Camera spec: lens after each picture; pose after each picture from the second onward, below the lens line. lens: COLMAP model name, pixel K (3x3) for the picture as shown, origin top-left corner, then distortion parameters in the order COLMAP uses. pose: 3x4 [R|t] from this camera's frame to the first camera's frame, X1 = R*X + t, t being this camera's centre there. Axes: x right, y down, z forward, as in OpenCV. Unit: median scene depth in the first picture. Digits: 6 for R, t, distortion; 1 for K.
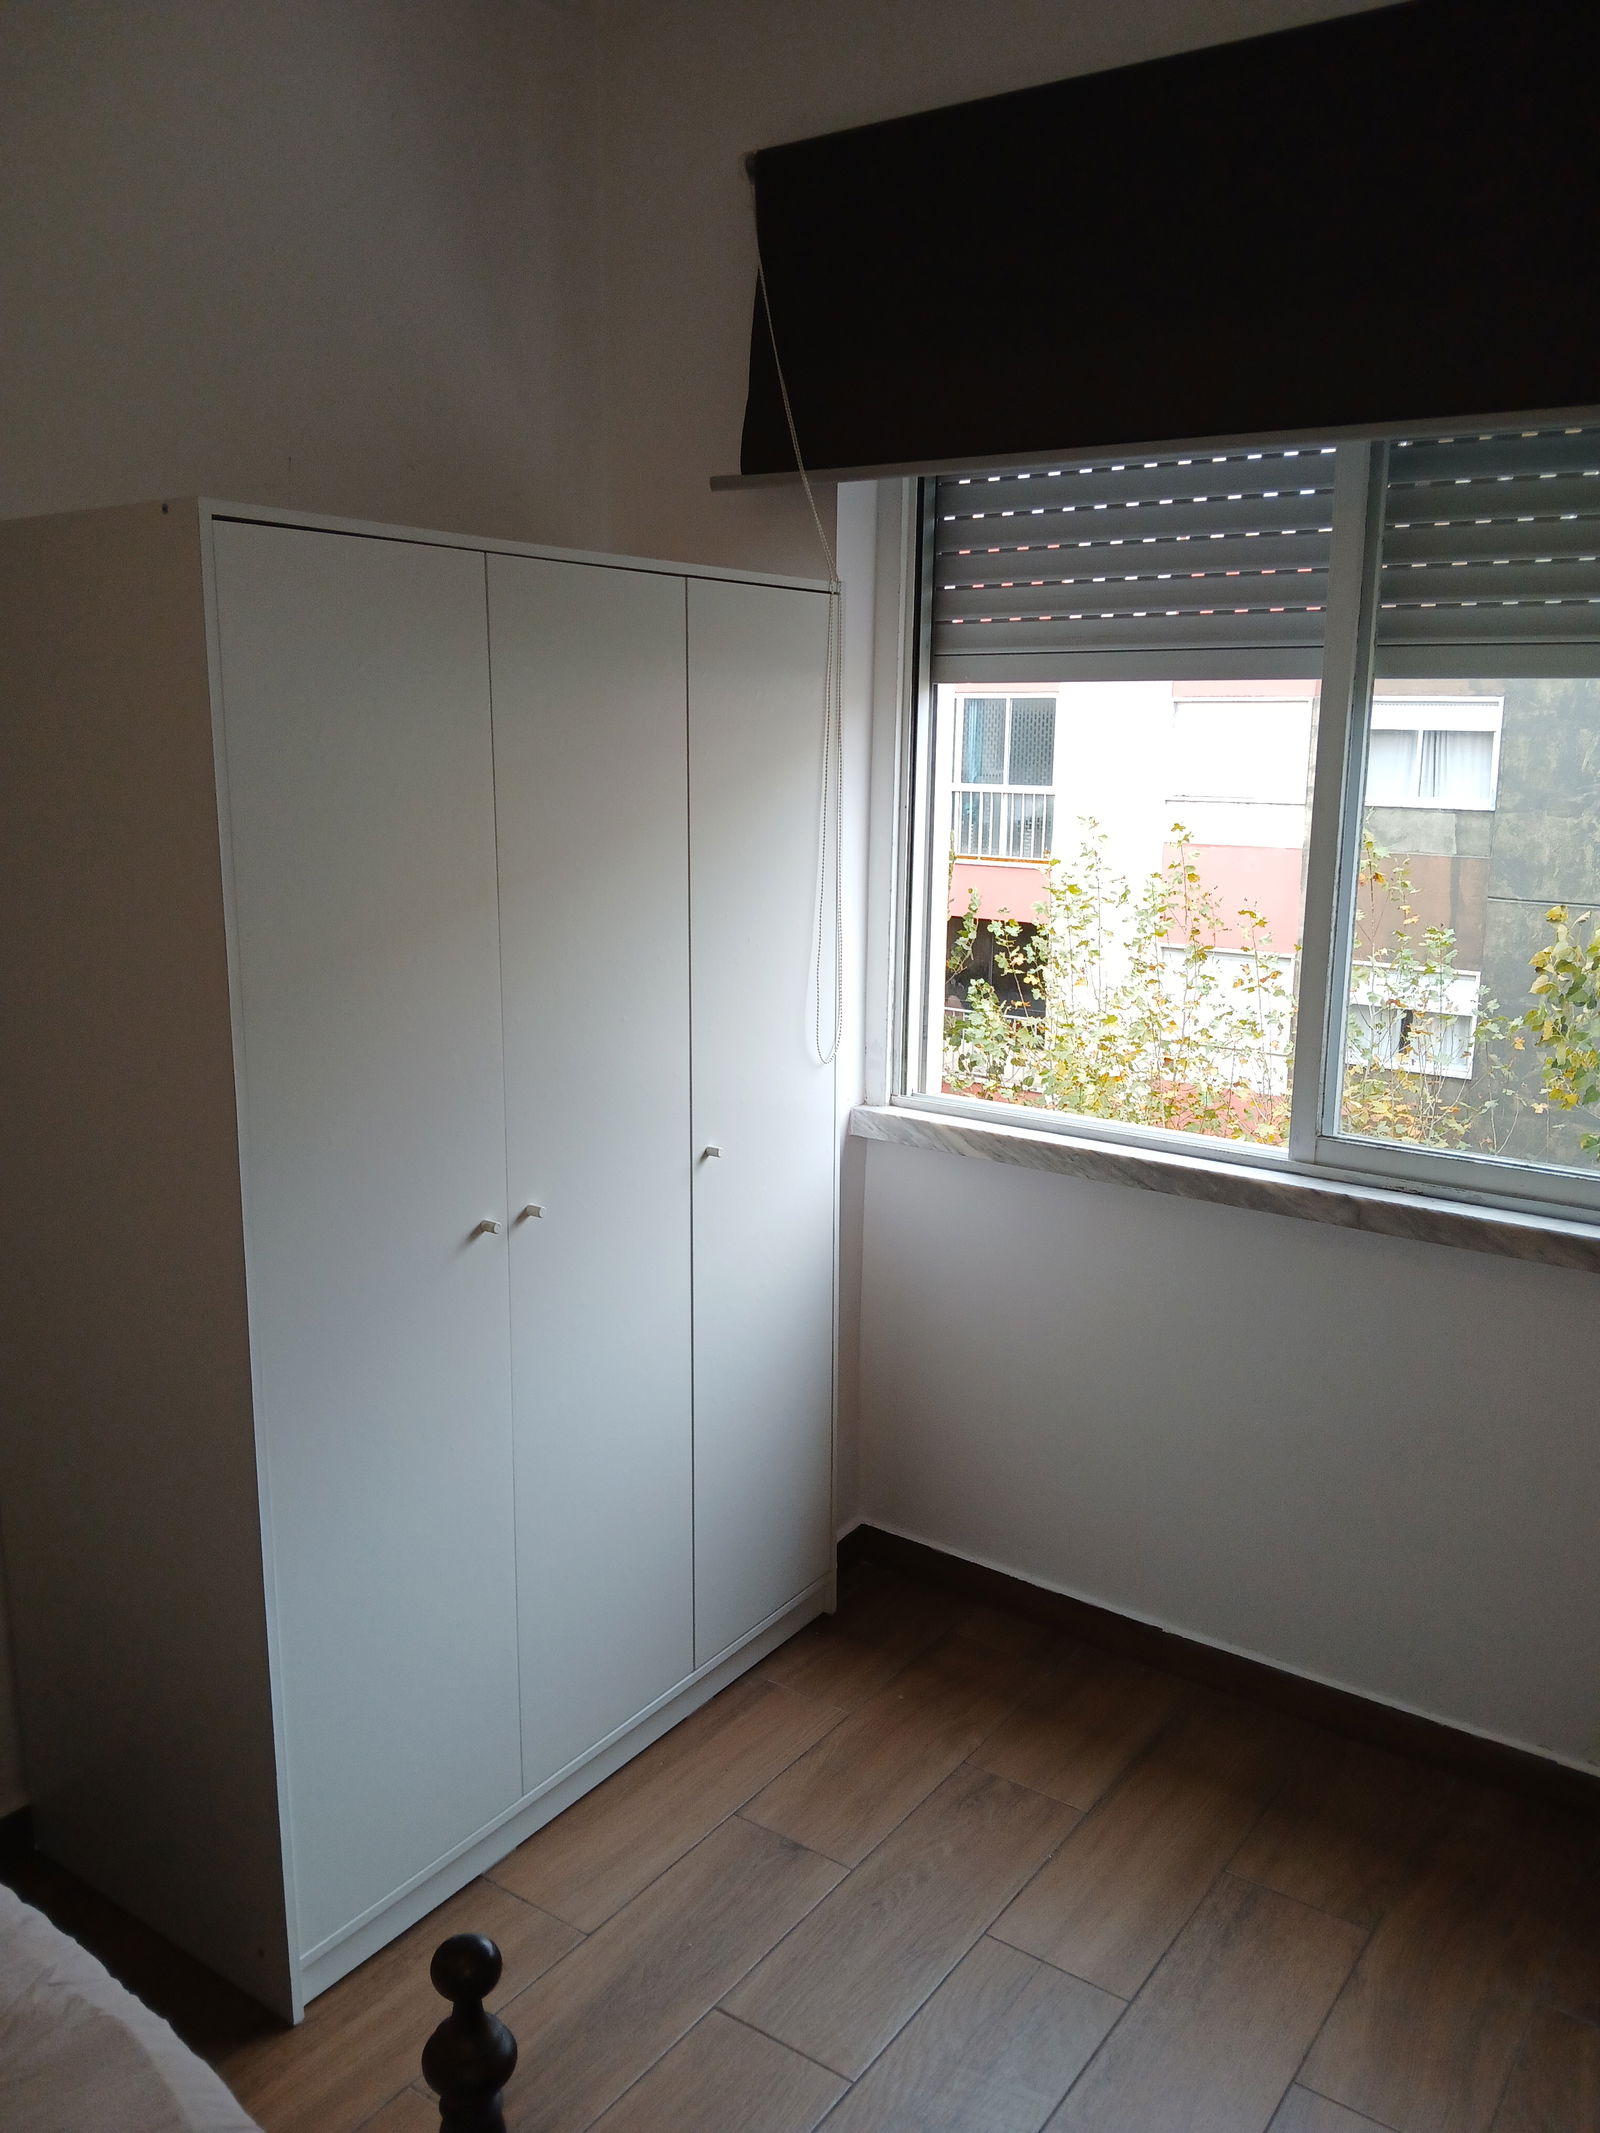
lens RADIAL K [[1739.1, 0, 728.1], [0, 1739.1, 1094.0], [0, 0, 1]] dist [0.143008, -0.320946]
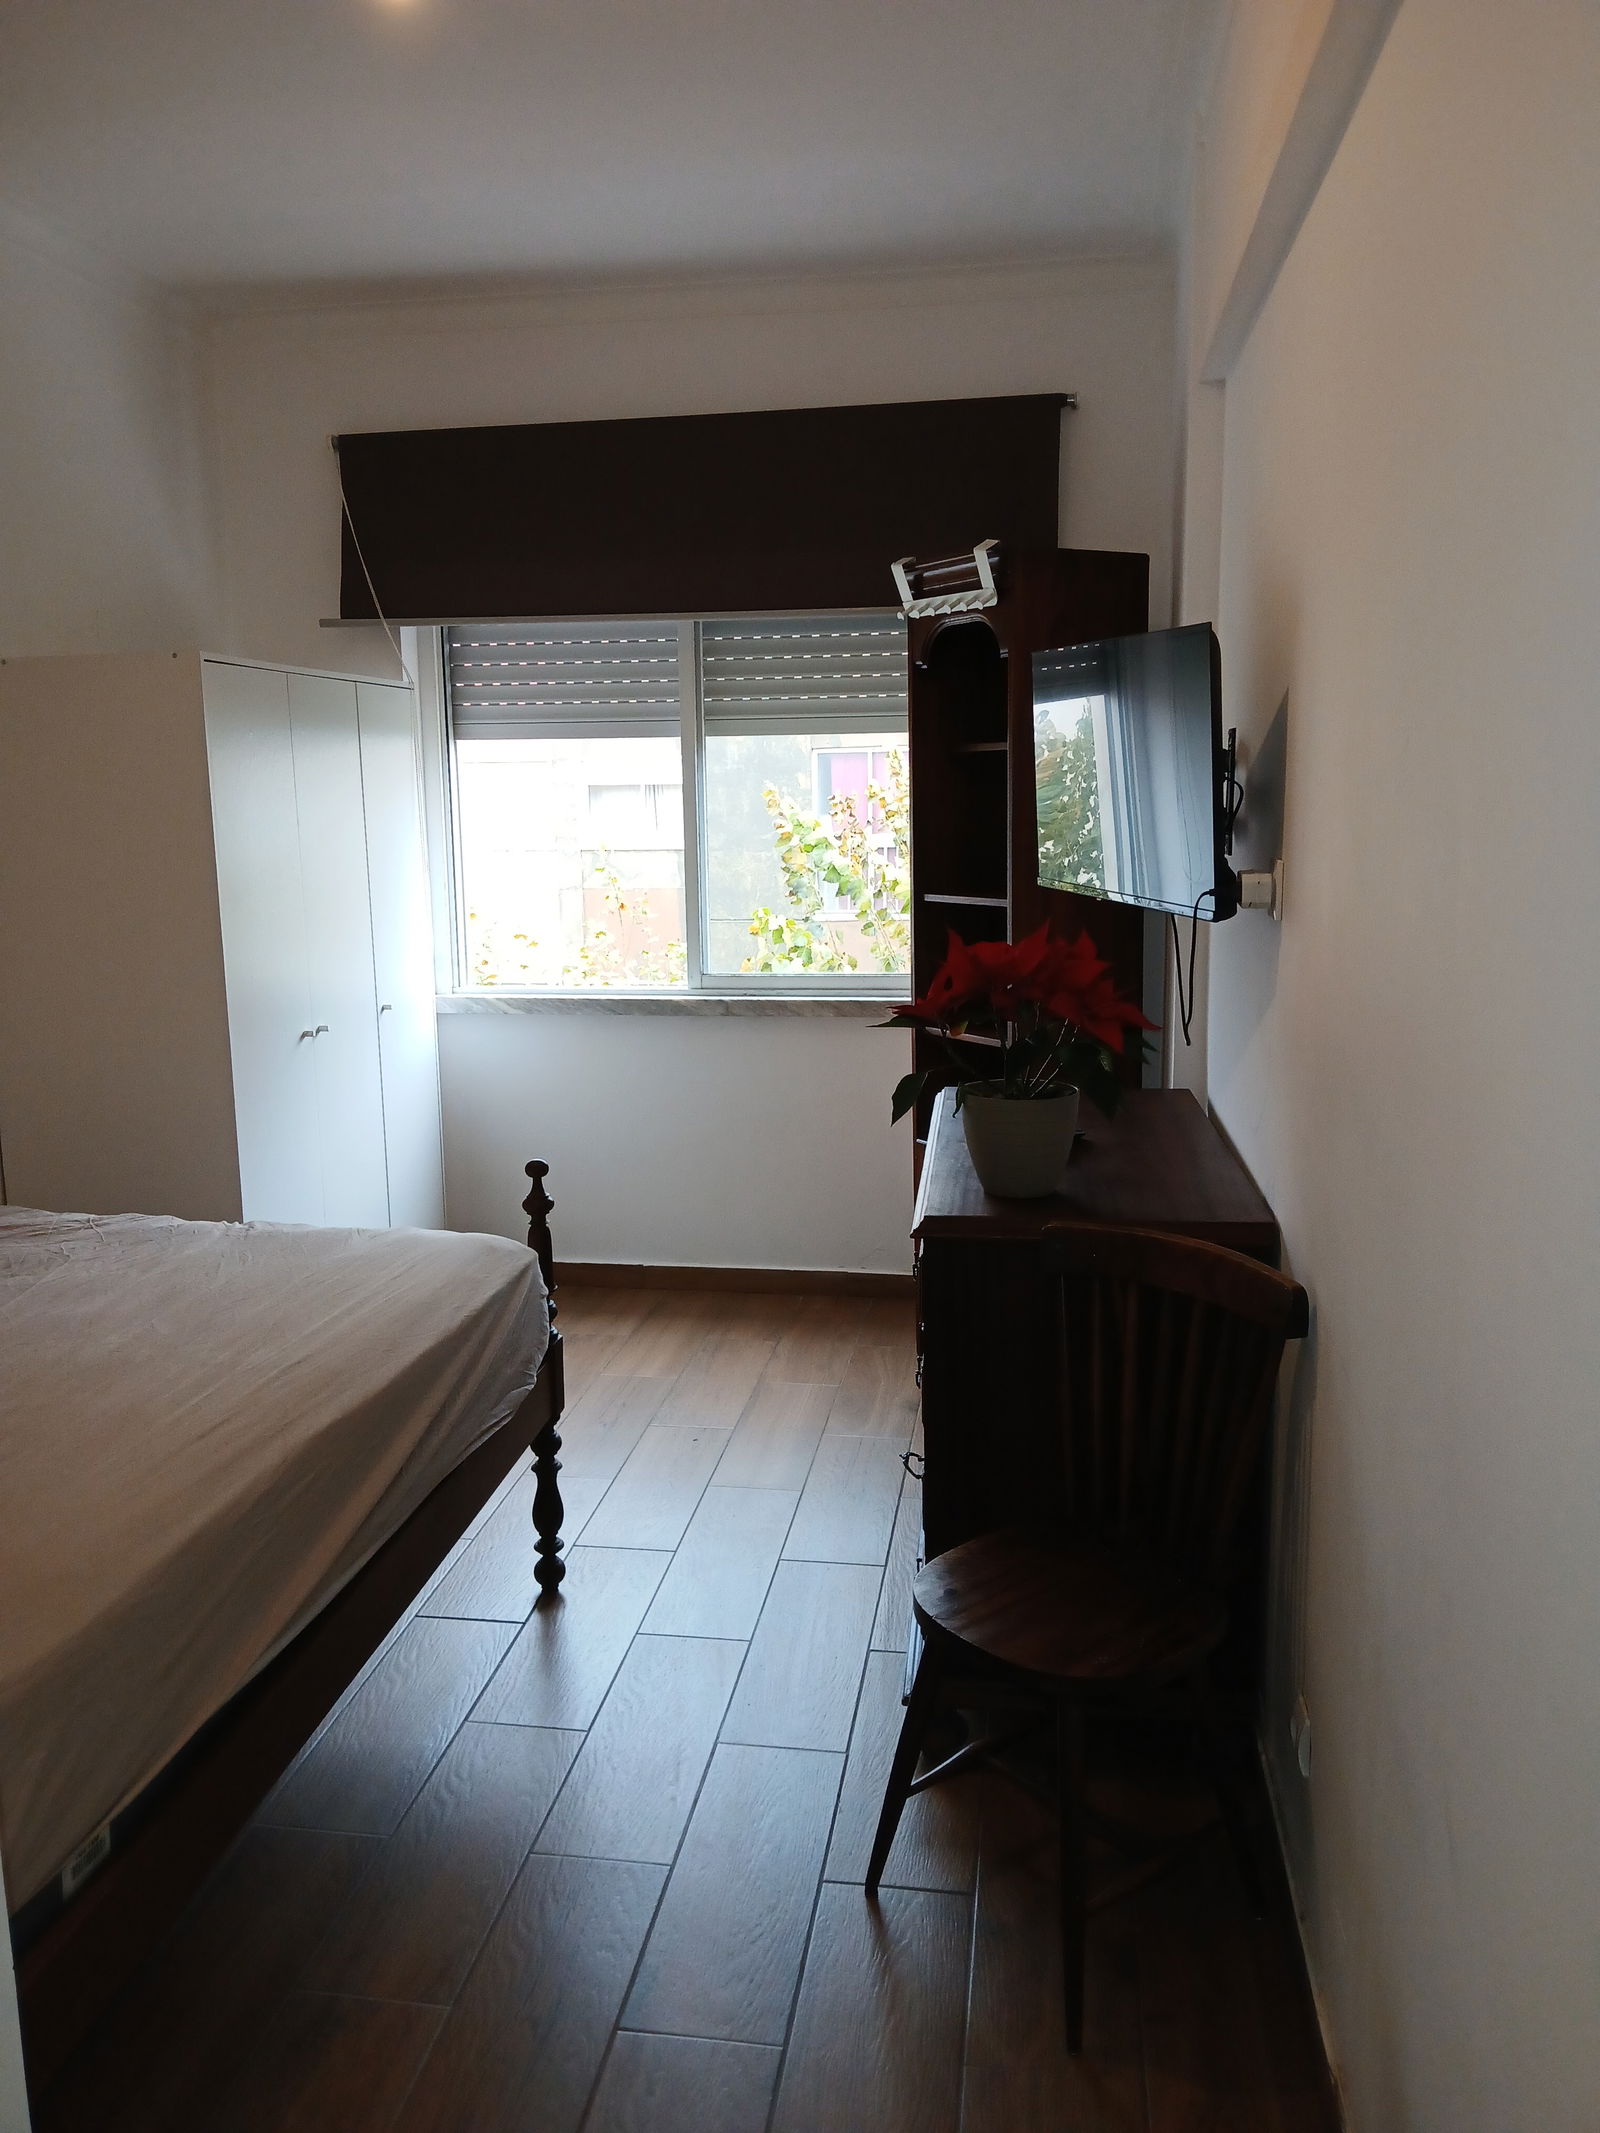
lens RADIAL K [[1739.1, 0, 728.1], [0, 1739.1, 1094.0], [0, 0, 1]] dist [0.143008, -0.320946]
pose [[0.909527, -0.094315, 0.404802, -0.396376], [0.108037, 0.994085, -0.011131, 0.167984], [-0.401358, 0.053857, 0.914337, -0.698832]]
